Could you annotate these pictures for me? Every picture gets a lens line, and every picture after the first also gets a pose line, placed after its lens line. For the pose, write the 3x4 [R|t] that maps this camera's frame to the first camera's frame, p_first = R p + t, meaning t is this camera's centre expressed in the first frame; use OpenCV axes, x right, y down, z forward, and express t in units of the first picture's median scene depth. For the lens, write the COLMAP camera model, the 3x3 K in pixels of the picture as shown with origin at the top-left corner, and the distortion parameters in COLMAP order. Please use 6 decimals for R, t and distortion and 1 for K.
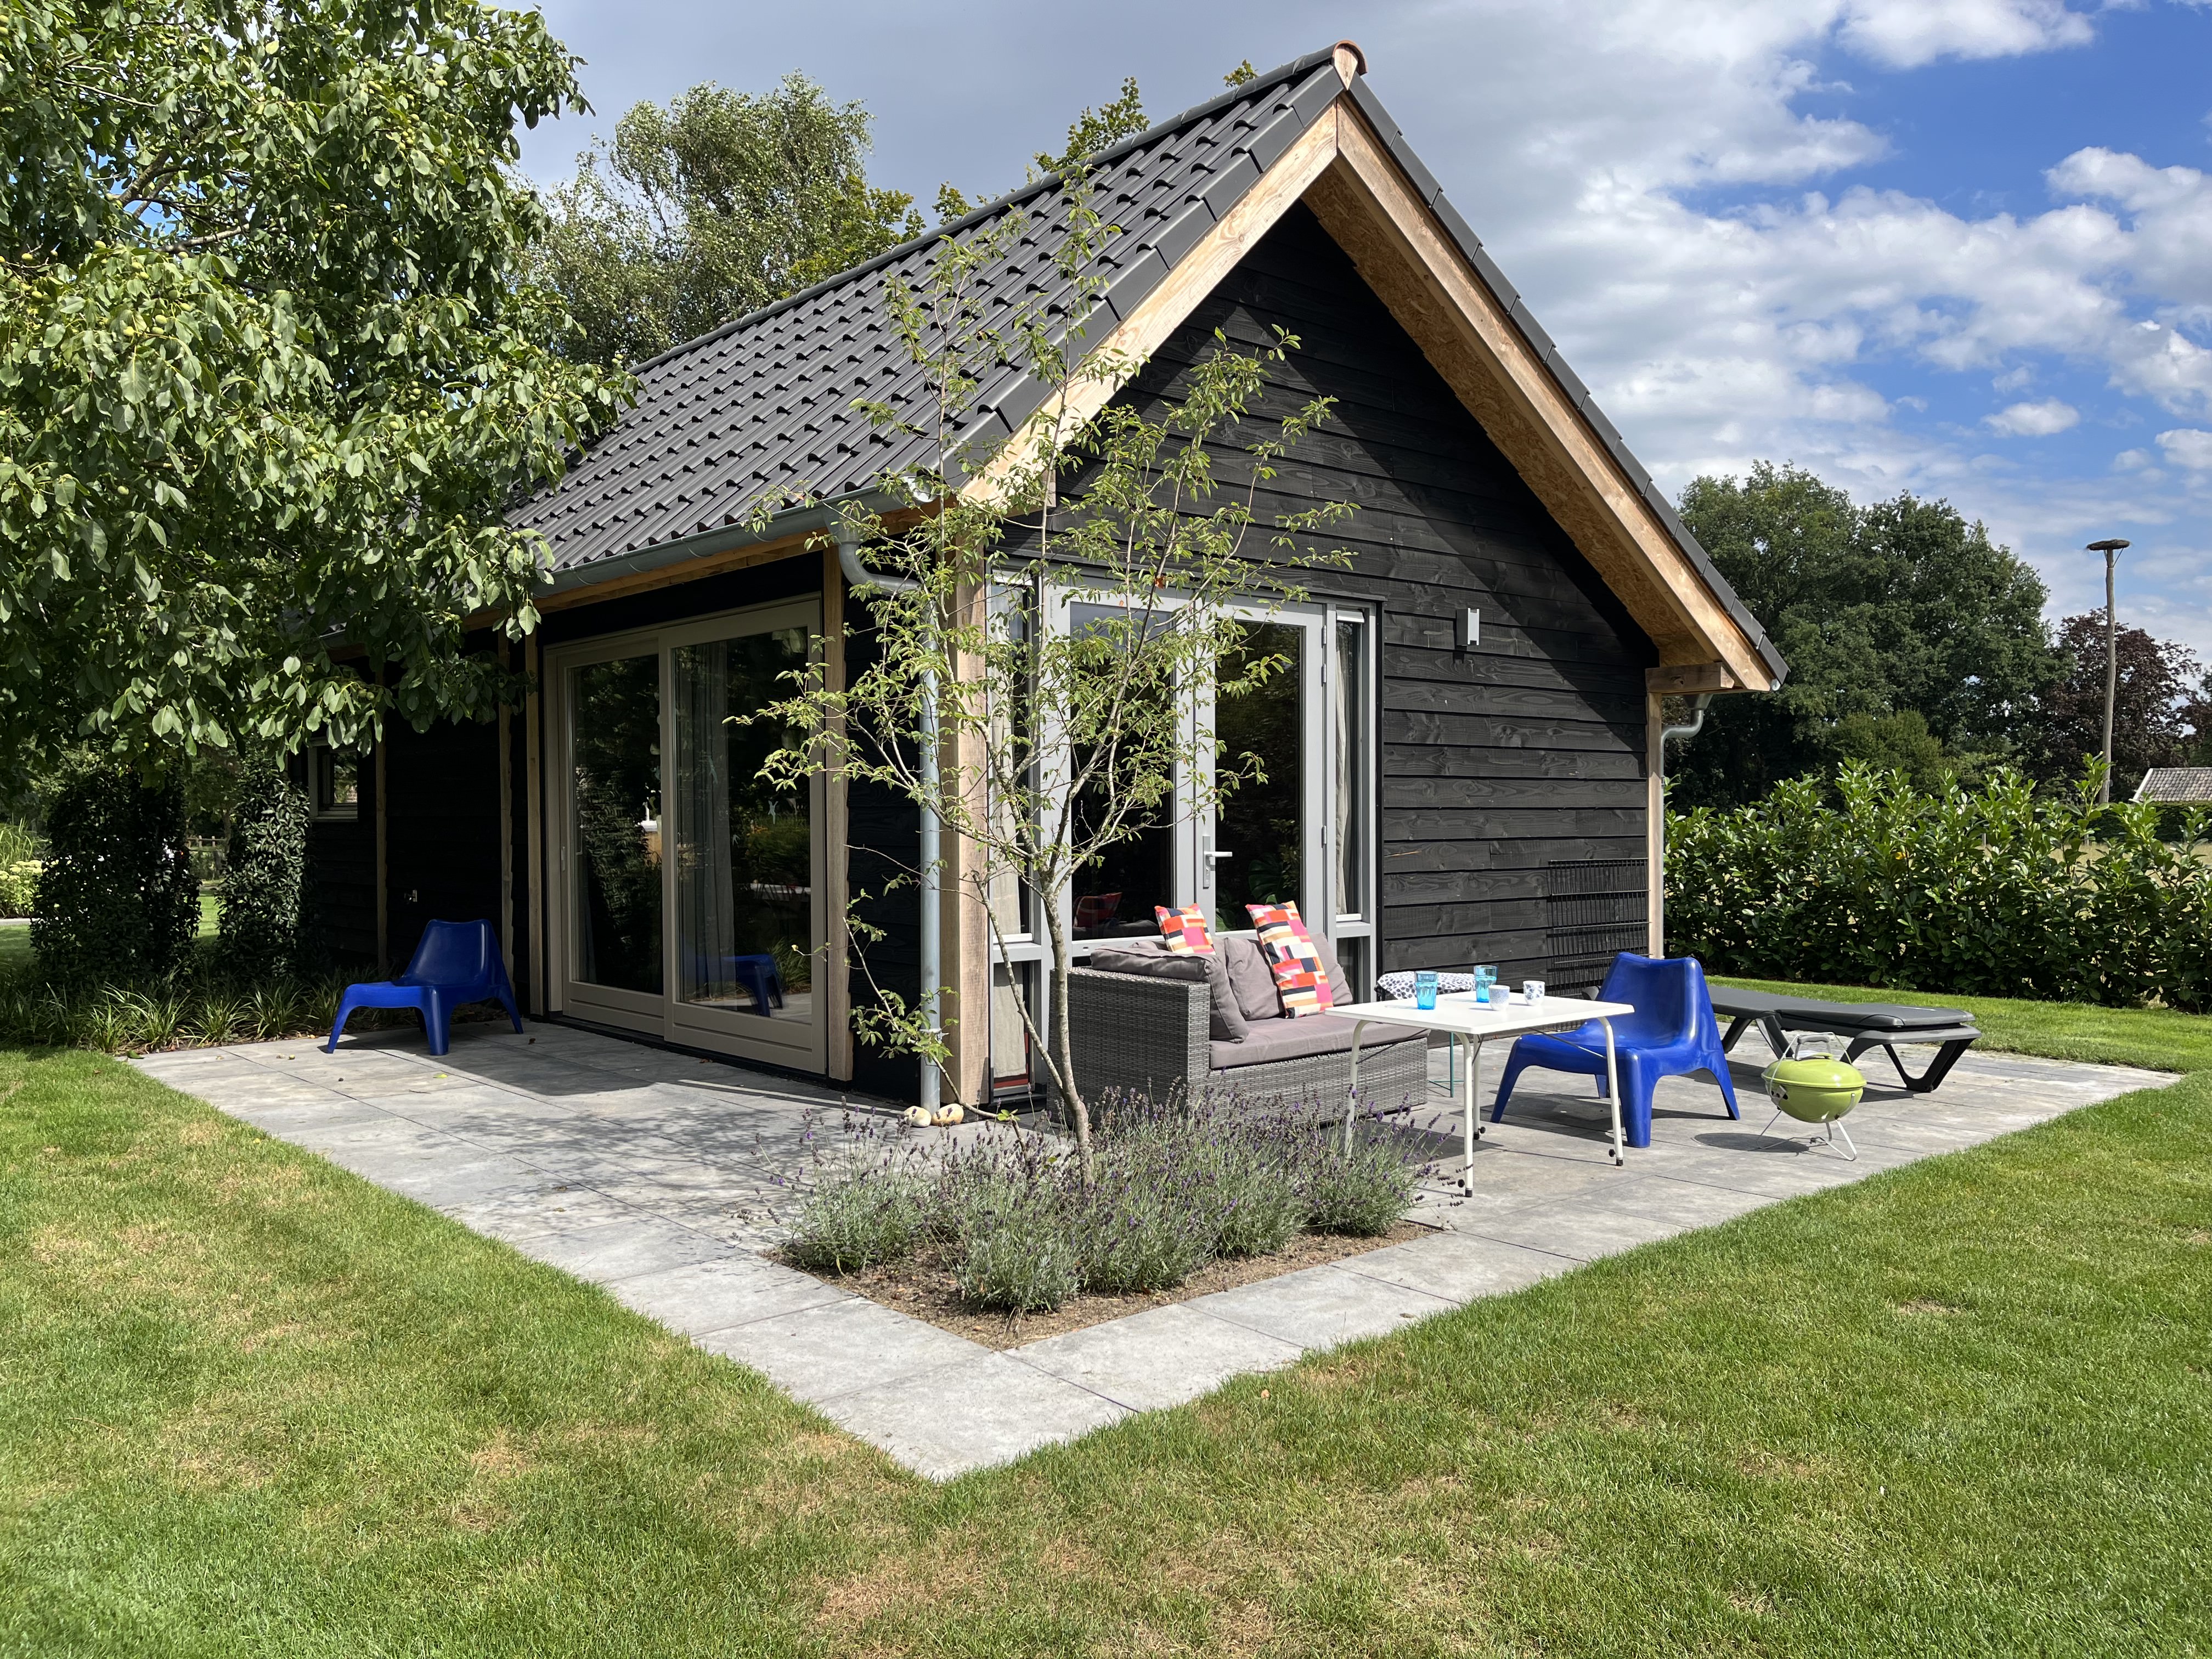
lens RADIAL K [[1679.8, 0, 1100.9], [0, 1679.8, 841.5], [0, 0, 1]] dist [0.066594, -0.081504]
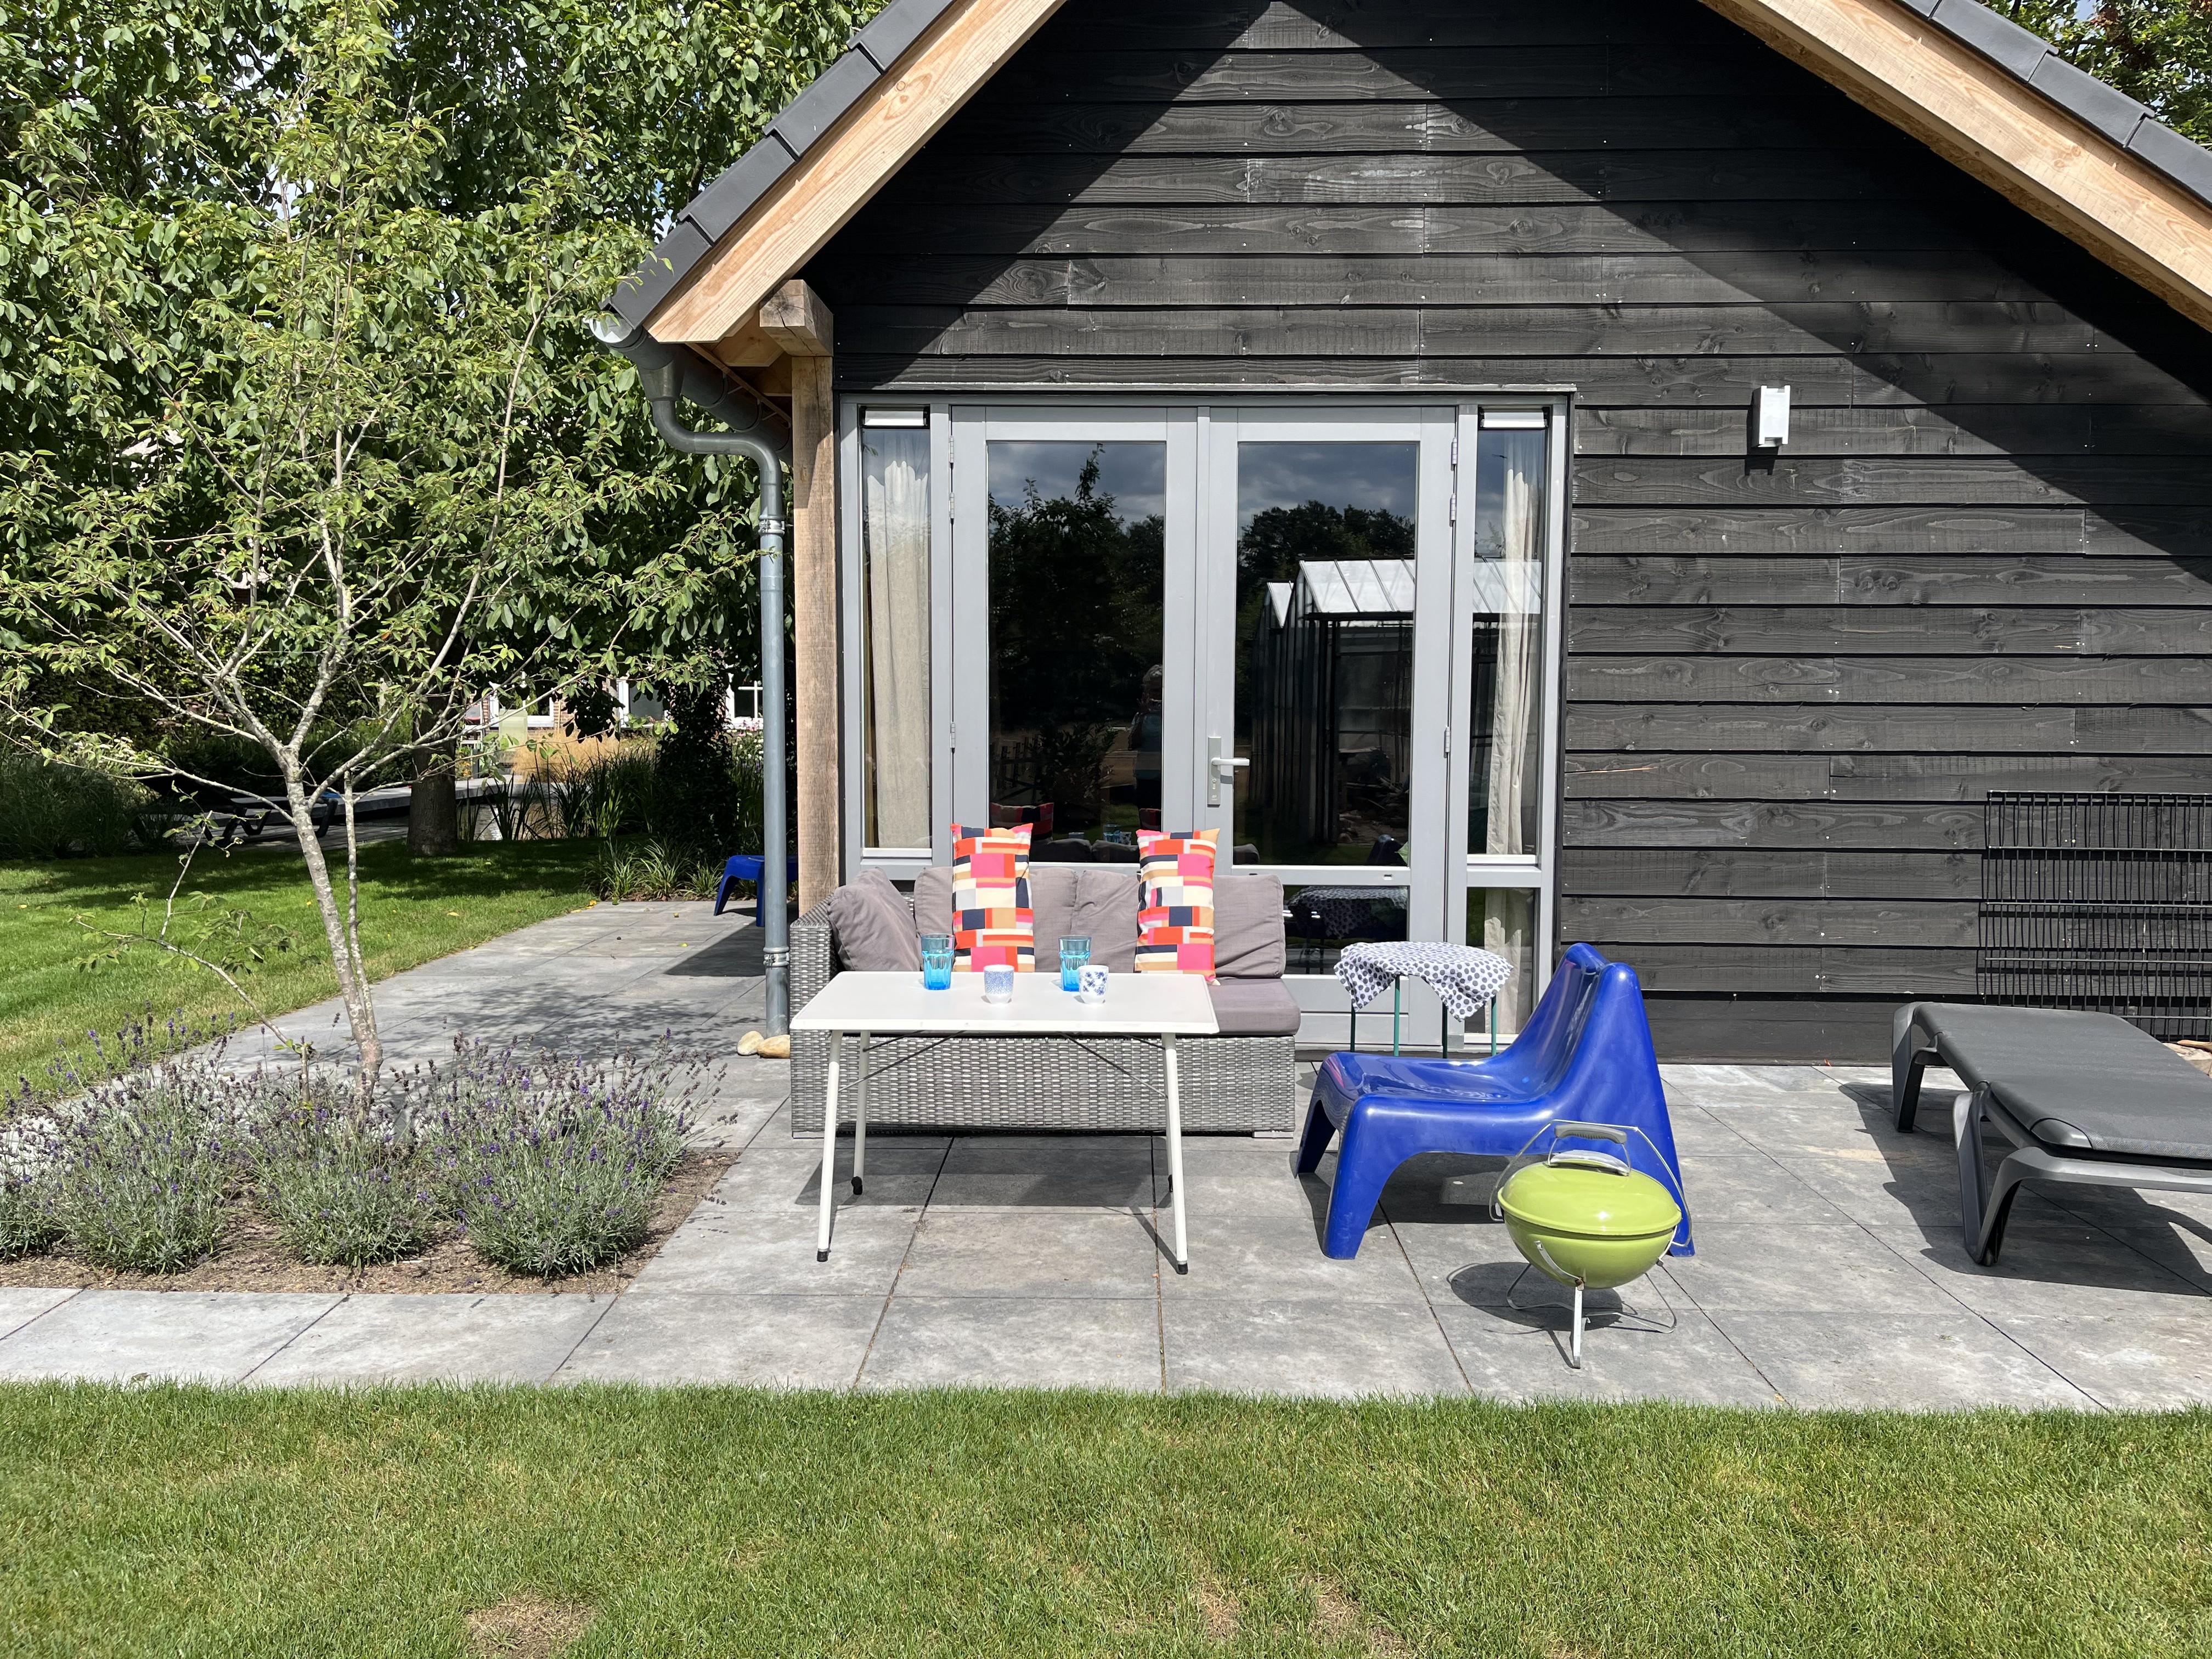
lens RADIAL K [[1679.8, 0, 1100.9], [0, 1679.8, 841.5], [0, 0, 1]] dist [0.066594, -0.081504]
pose [[0.738008, 0.064001, -0.671749, 0.534753], [-0.019866, 0.997121, 0.073176, -0.010652], [0.674499, -0.040660, 0.737155, 0.401901]]
